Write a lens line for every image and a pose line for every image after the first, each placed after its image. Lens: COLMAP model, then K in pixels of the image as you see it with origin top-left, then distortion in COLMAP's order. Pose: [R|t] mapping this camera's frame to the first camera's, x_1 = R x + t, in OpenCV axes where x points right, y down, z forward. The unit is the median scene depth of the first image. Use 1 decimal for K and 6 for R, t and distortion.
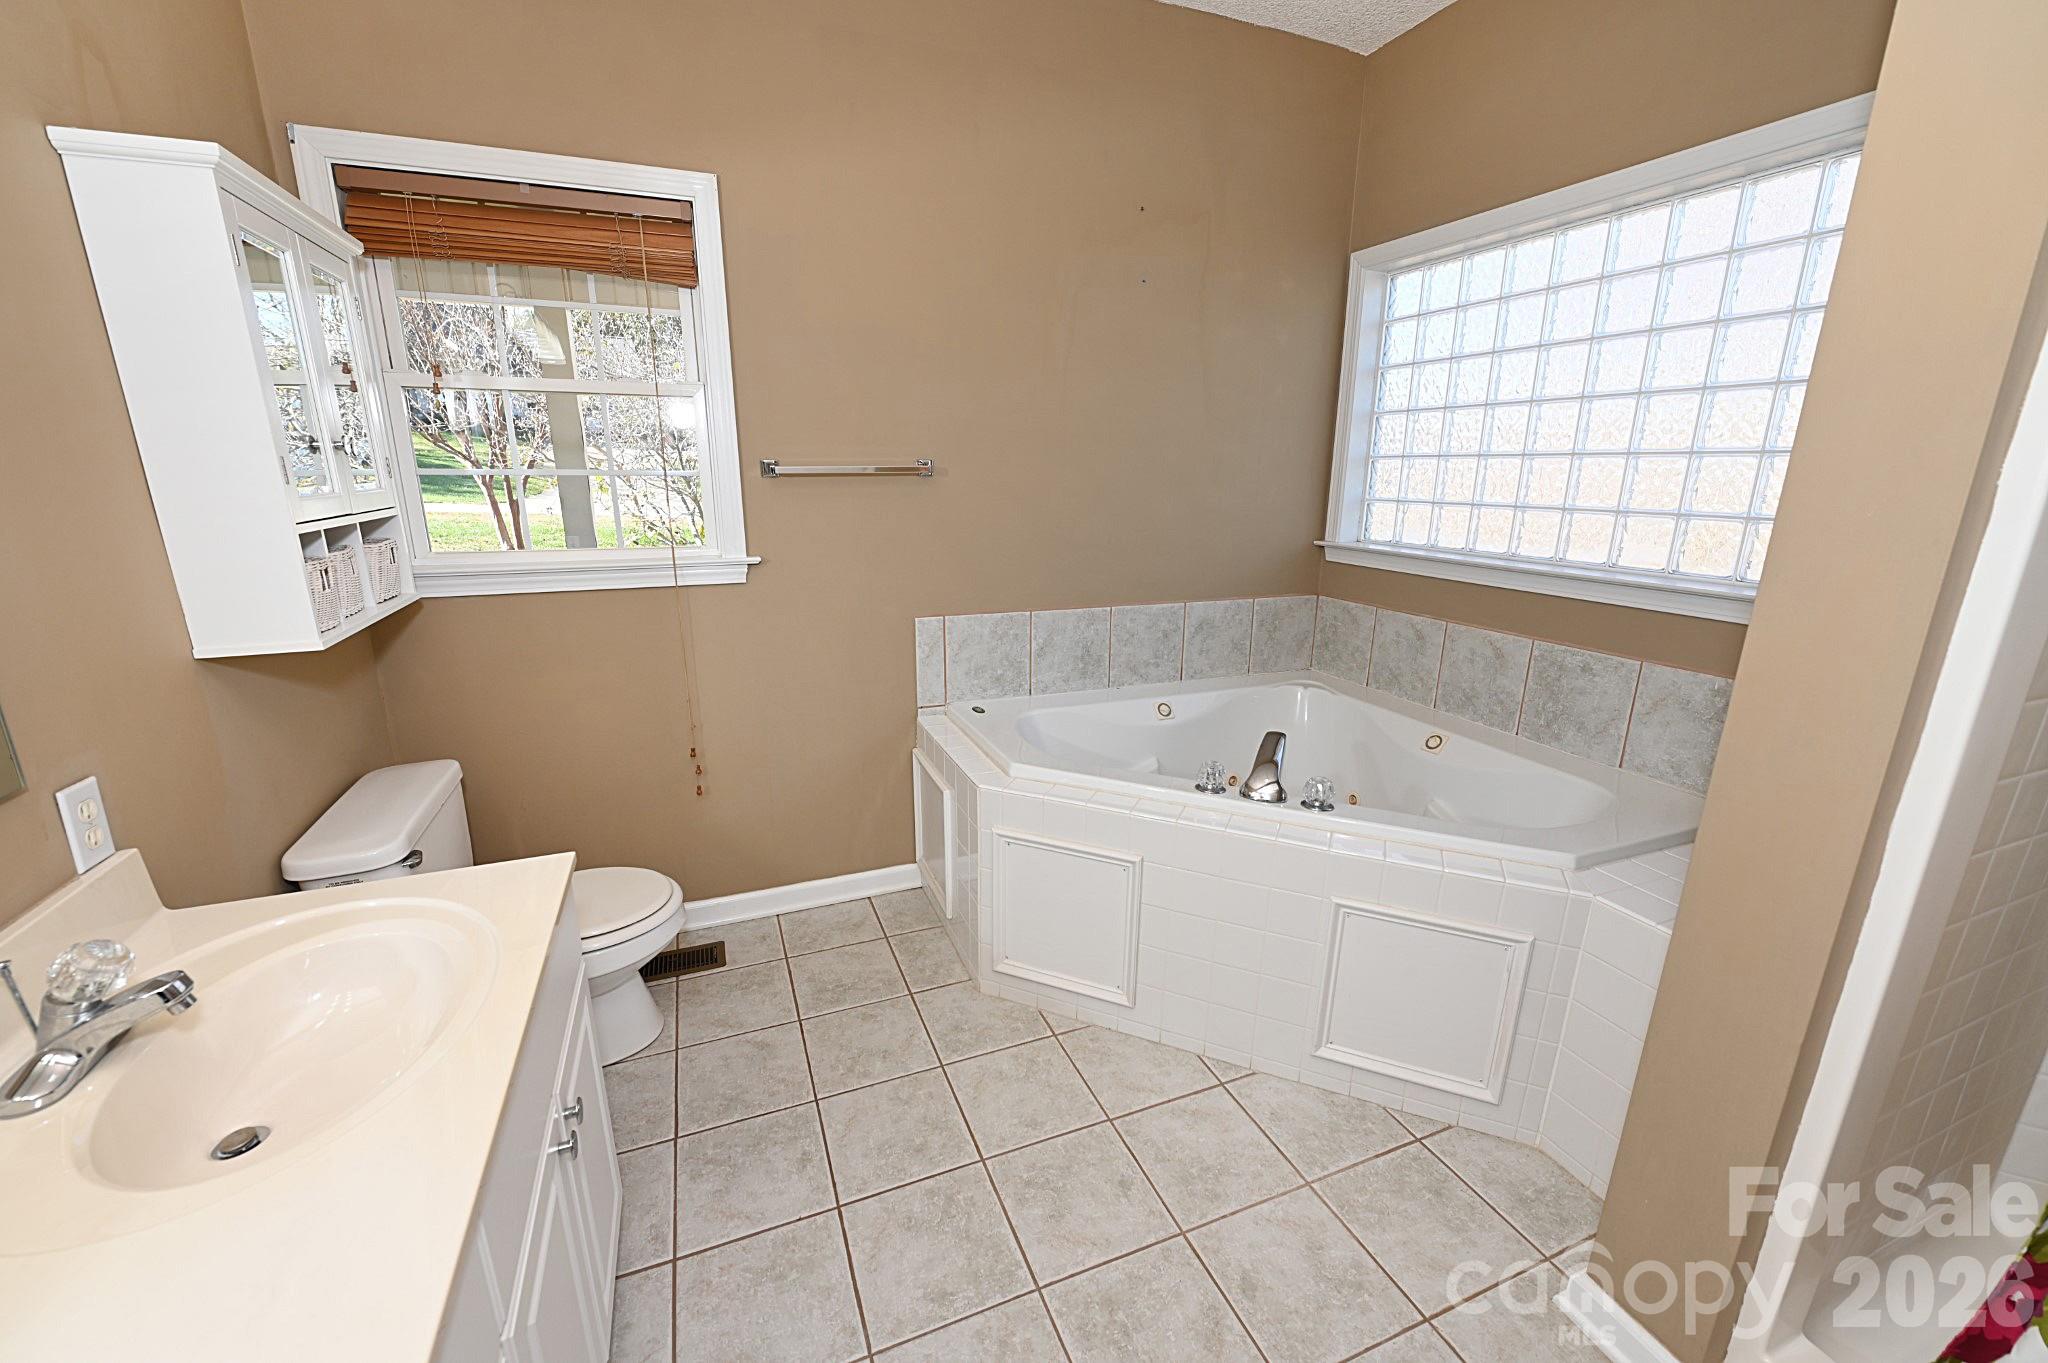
lens RADIAL K [[812.3, 0, 1024.9], [0, 812.3, 685.1], [0, 0, 1]] dist [-0.005446, -0.000705]
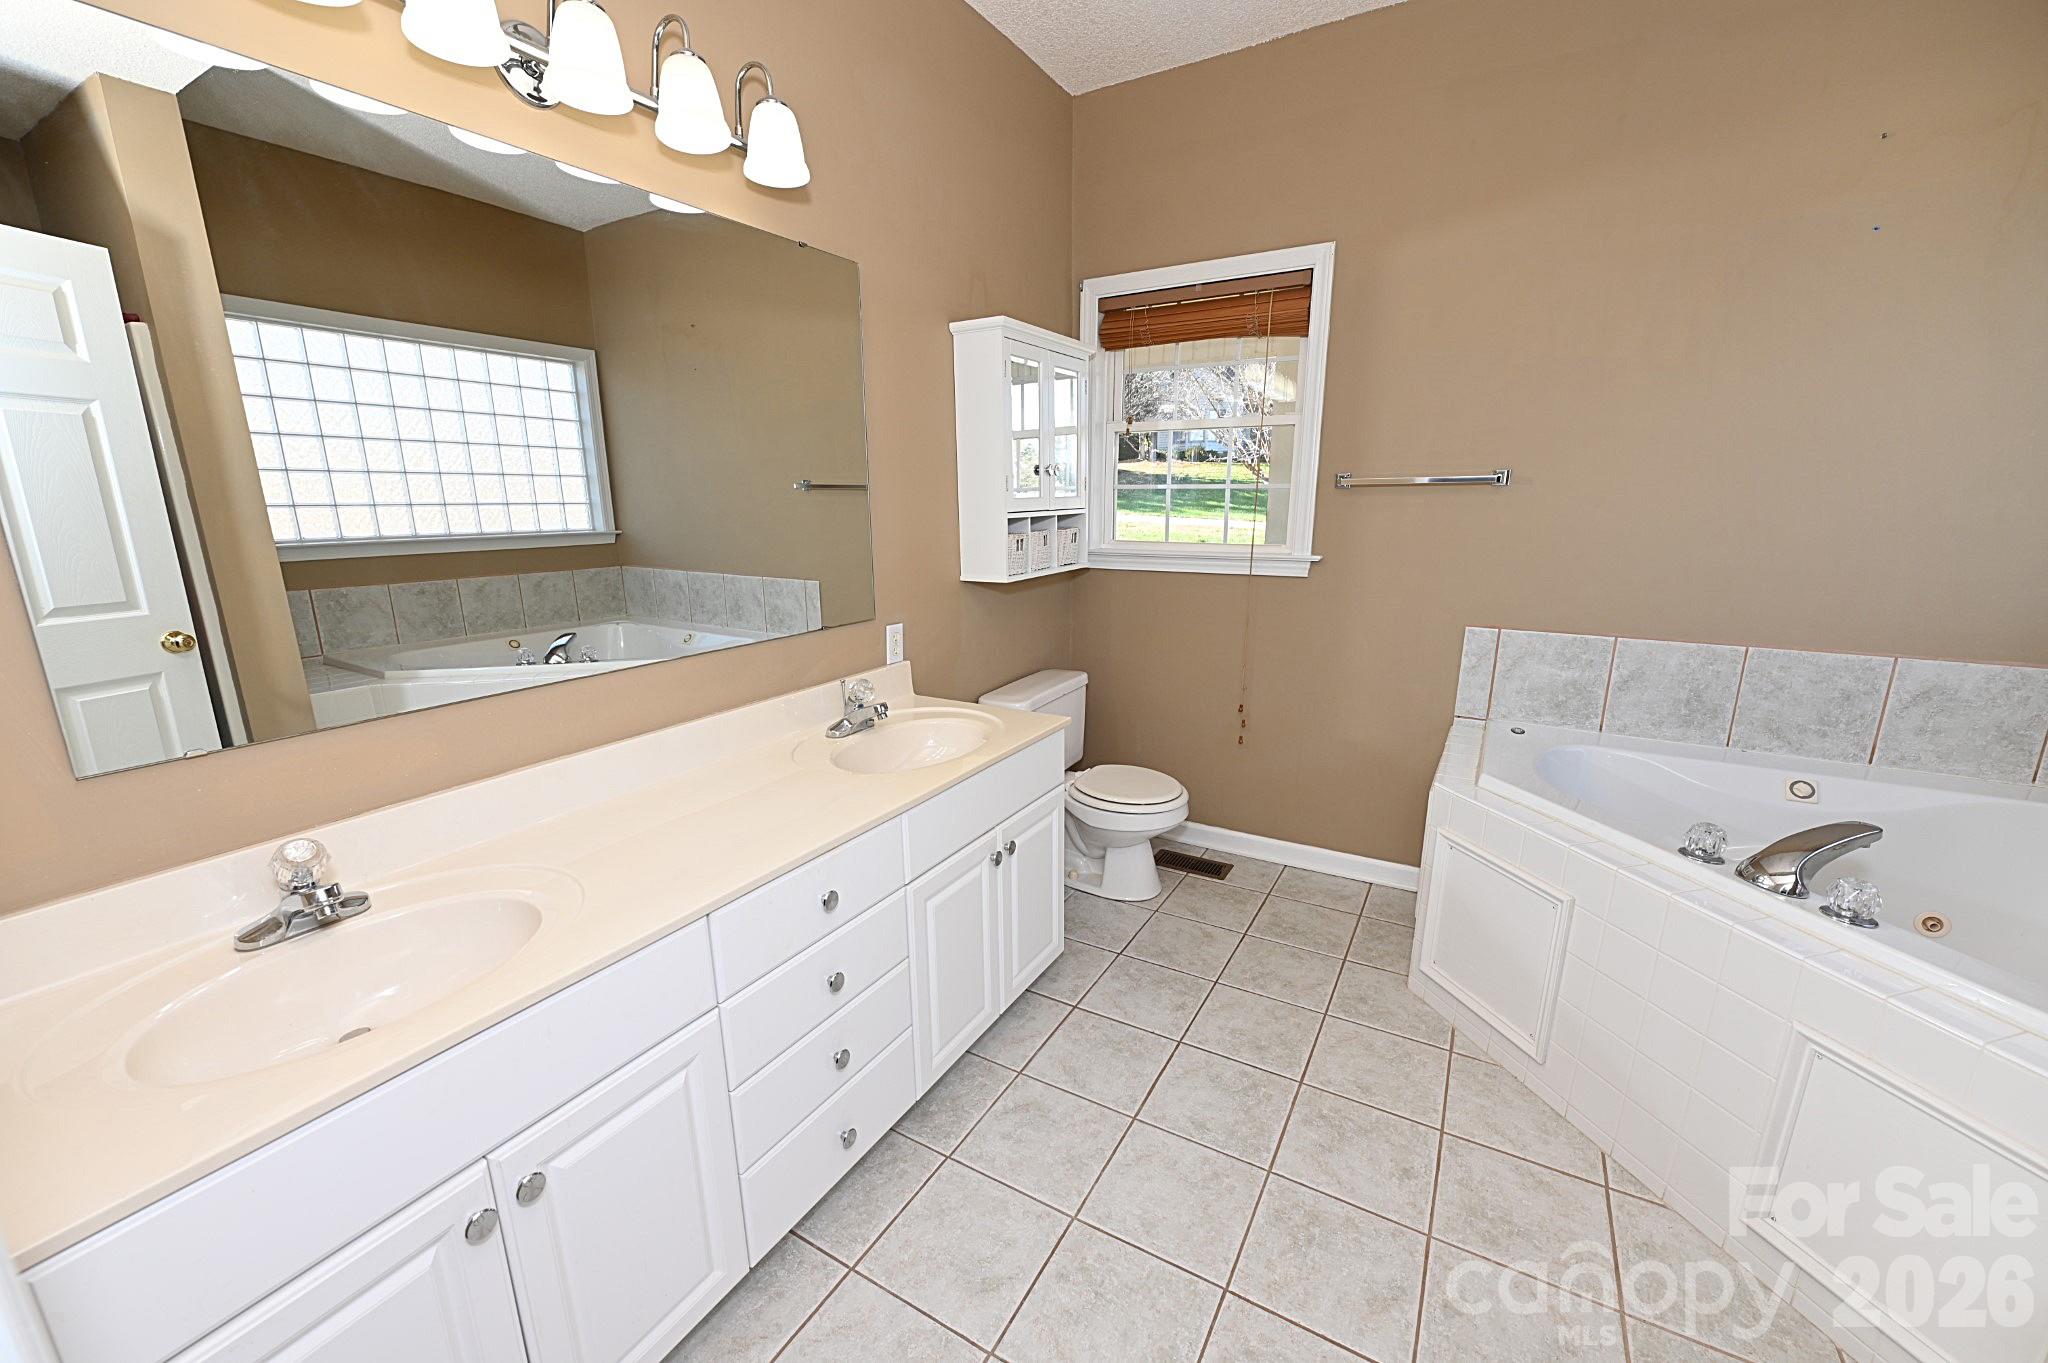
lens RADIAL K [[812.3, 0, 1021.1], [0, 812.3, 682.8], [0, 0, 1]] dist [-0.005446, -0.000705]
pose [[0.609654, 0.170526, -0.774108, 0.396348], [-0.194841, 0.978862, 0.062182, 0.037672], [0.768348, 0.112918, 0.629992, -0.059596]]
